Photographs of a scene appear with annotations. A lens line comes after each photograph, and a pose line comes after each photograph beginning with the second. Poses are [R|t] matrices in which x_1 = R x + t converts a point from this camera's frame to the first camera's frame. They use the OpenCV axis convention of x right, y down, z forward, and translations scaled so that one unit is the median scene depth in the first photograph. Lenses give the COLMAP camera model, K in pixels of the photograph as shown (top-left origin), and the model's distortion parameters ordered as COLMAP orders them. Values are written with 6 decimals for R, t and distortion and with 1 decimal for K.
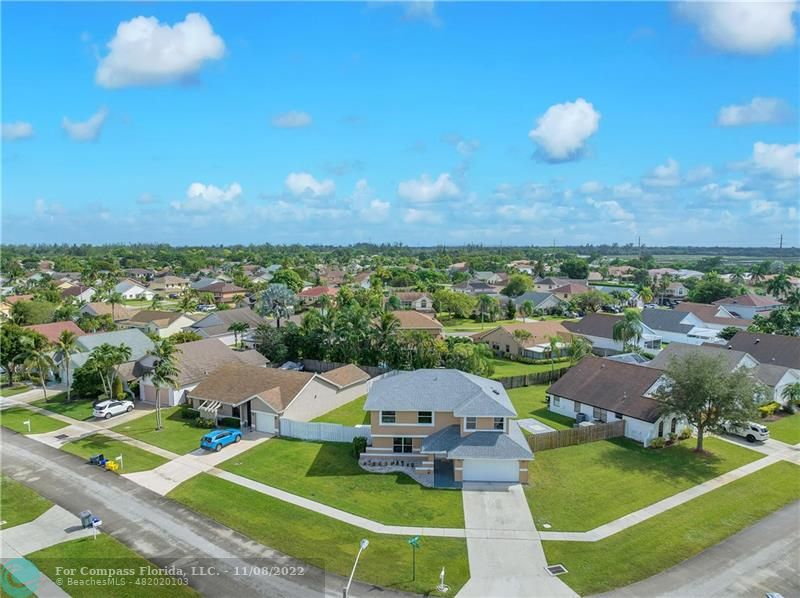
lens RADIAL K [[563.5, 0, 402.9], [0, 563.5, 299.5], [0, 0, 1]] dist [-0.038472, -0.000240]
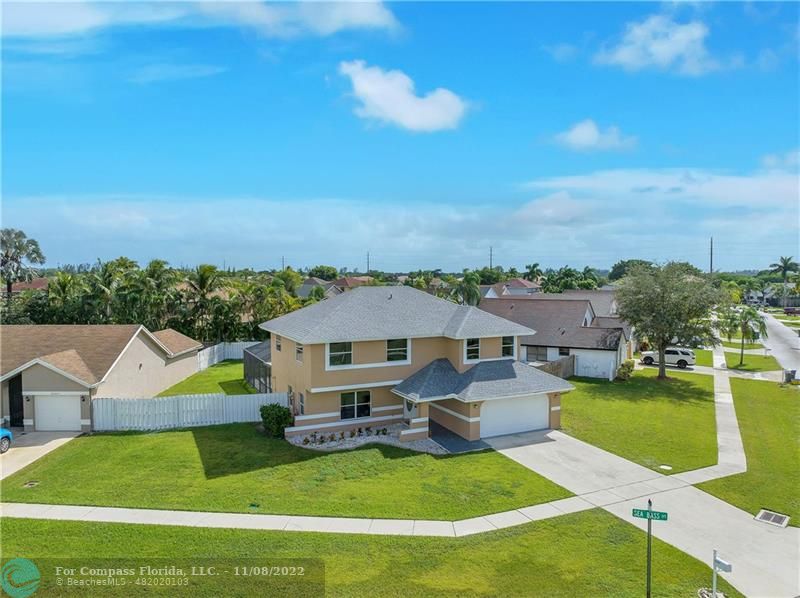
lens RADIAL K [[563.5, 0, 402.9], [0, 563.5, 299.5], [0, 0, 1]] dist [-0.038472, -0.000240]
pose [[0.876842, -0.023565, 0.480201, -0.247145], [0.047916, 0.998109, -0.038513, 0.177915], [-0.478385, 0.056779, 0.876312, 0.457899]]
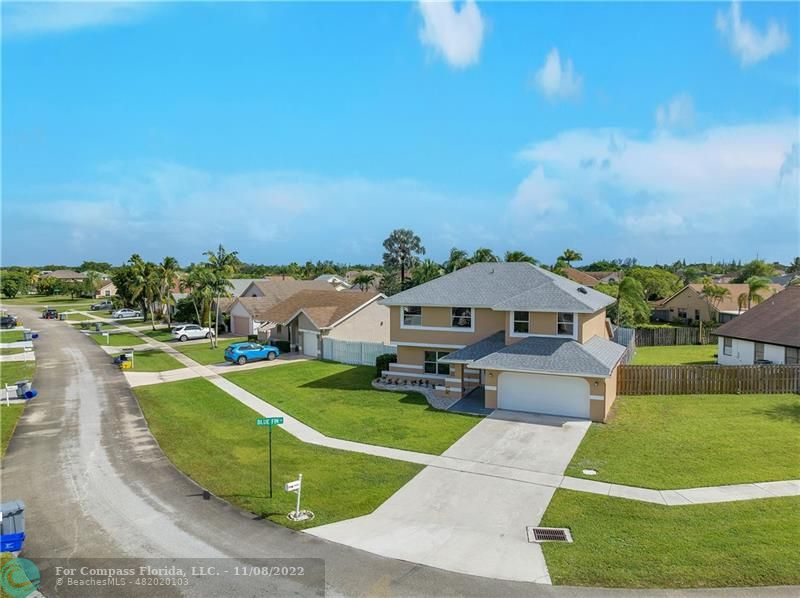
lens RADIAL K [[563.5, 0, 402.9], [0, 563.5, 299.5], [0, 0, 1]] dist [-0.038472, -0.000240]
pose [[0.917822, 0.017014, -0.396627, 0.242081], [-0.034675, 0.998699, -0.037398, 0.214789], [0.395474, 0.048078, 0.917218, 0.351745]]
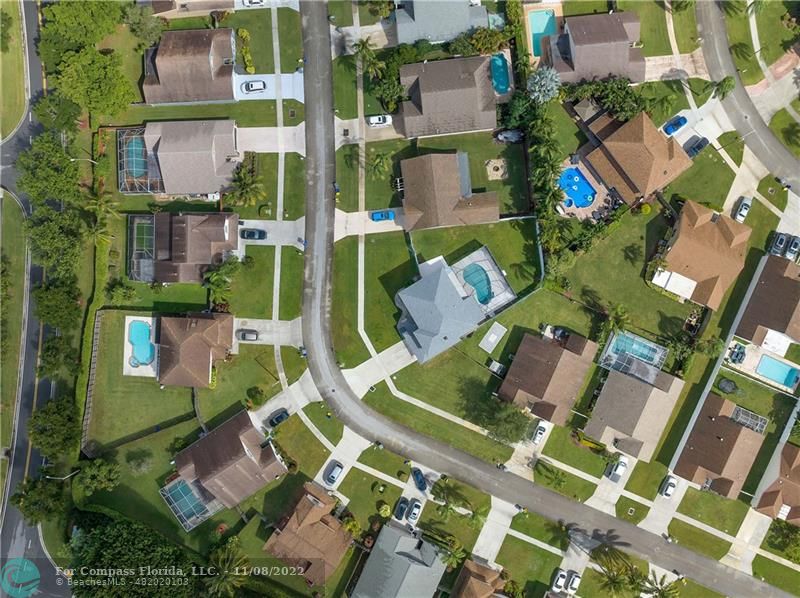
lens RADIAL K [[563.5, 0, 402.9], [0, 563.5, 299.5], [0, 0, 1]] dist [-0.038472, -0.000240]
pose [[0.554158, 0.832381, 0.007105, -0.055199], [-0.072454, 0.039729, 0.996580, -1.963133], [0.829253, -0.552777, 0.082325, 0.814518]]
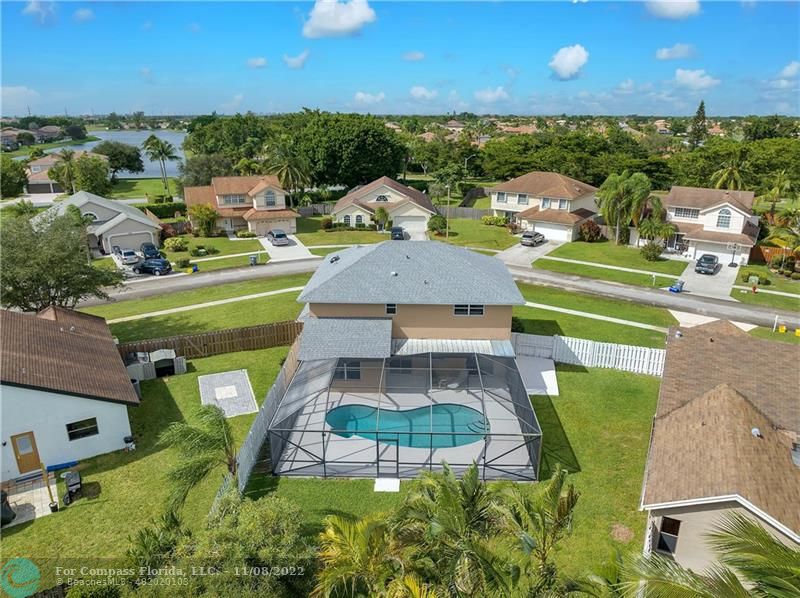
lens RADIAL K [[563.5, 0, 402.9], [0, 563.5, 299.5], [0, 0, 1]] dist [-0.038472, -0.000240]
pose [[-0.999920, 0.003242, -0.012186, 0.088604], [-0.001961, 0.914664, 0.404210, -0.092555], [0.012457, 0.404202, -0.914585, 1.778347]]
